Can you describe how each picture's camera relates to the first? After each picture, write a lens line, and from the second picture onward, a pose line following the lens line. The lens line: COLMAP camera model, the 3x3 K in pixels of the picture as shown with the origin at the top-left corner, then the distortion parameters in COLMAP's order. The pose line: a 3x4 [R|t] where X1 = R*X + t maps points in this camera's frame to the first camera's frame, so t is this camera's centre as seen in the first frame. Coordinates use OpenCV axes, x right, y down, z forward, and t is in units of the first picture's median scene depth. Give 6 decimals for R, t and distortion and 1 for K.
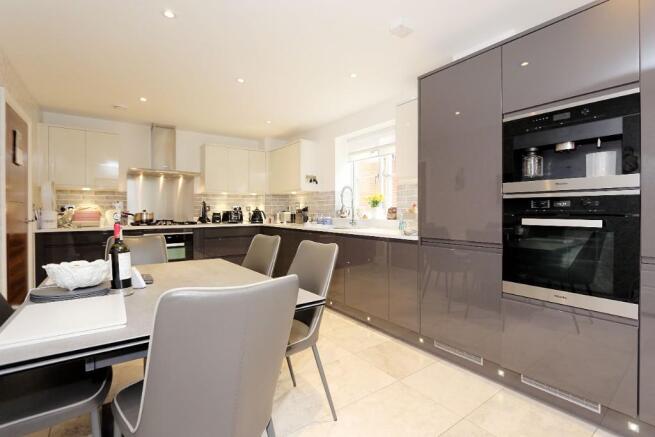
lens RADIAL K [[303.4, 0, 324.3], [0, 303.4, 214.9], [0, 0, 1]] dist [-0.019520, 0.002563]
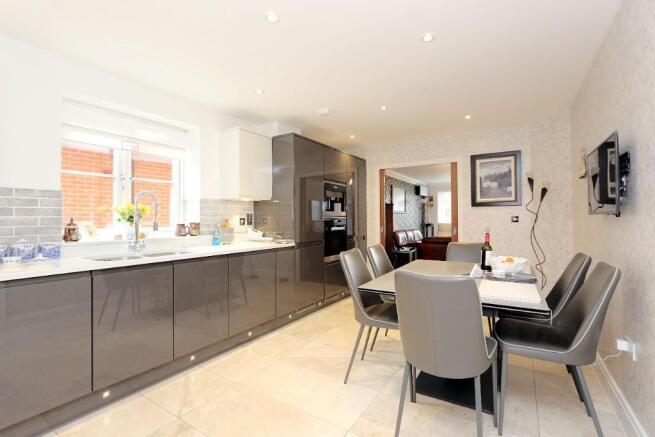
lens RADIAL K [[303.4, 0, 324.4], [0, 303.4, 216.5], [0, 0, 1]] dist [-0.019520, 0.002563]
pose [[-0.371181, 0.003105, 0.928555, -0.967810], [0.010673, 0.999943, 0.000923, -0.050338], [-0.928499, 0.010253, -0.371193, 1.251018]]
